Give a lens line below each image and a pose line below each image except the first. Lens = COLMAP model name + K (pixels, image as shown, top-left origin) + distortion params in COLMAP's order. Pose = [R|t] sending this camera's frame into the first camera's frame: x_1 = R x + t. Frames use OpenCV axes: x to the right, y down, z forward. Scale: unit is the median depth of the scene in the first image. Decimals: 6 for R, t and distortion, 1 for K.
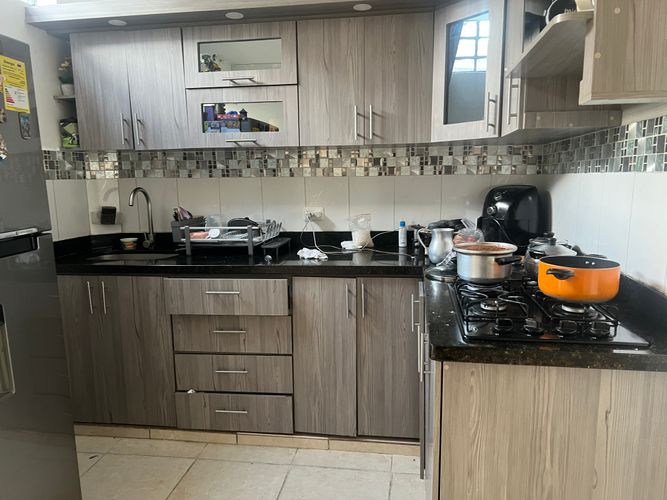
lens RADIAL K [[499.1, 0, 338.9], [0, 499.1, 245.8], [0, 0, 1]] dist [0.057124, -0.060983]
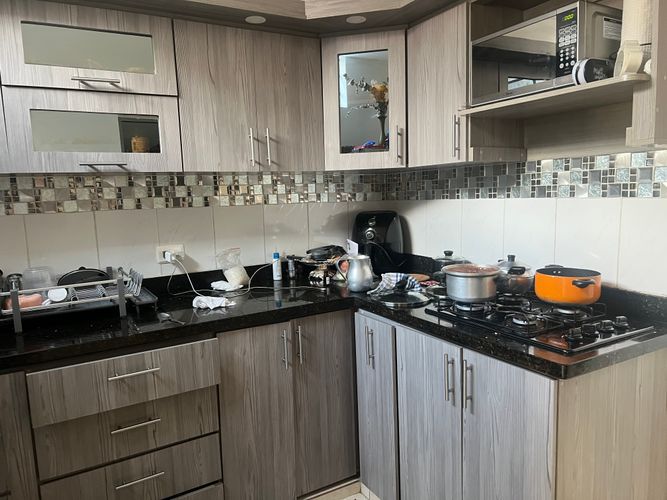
lens RADIAL K [[499.1, 0, 339.5], [0, 499.1, 248.2], [0, 0, 1]] dist [0.057124, -0.060983]
pose [[0.776946, -0.083868, 0.623956, -0.412792], [0.109827, 0.993946, -0.003156, -0.047891], [-0.619914, 0.070979, 0.781453, 0.224939]]
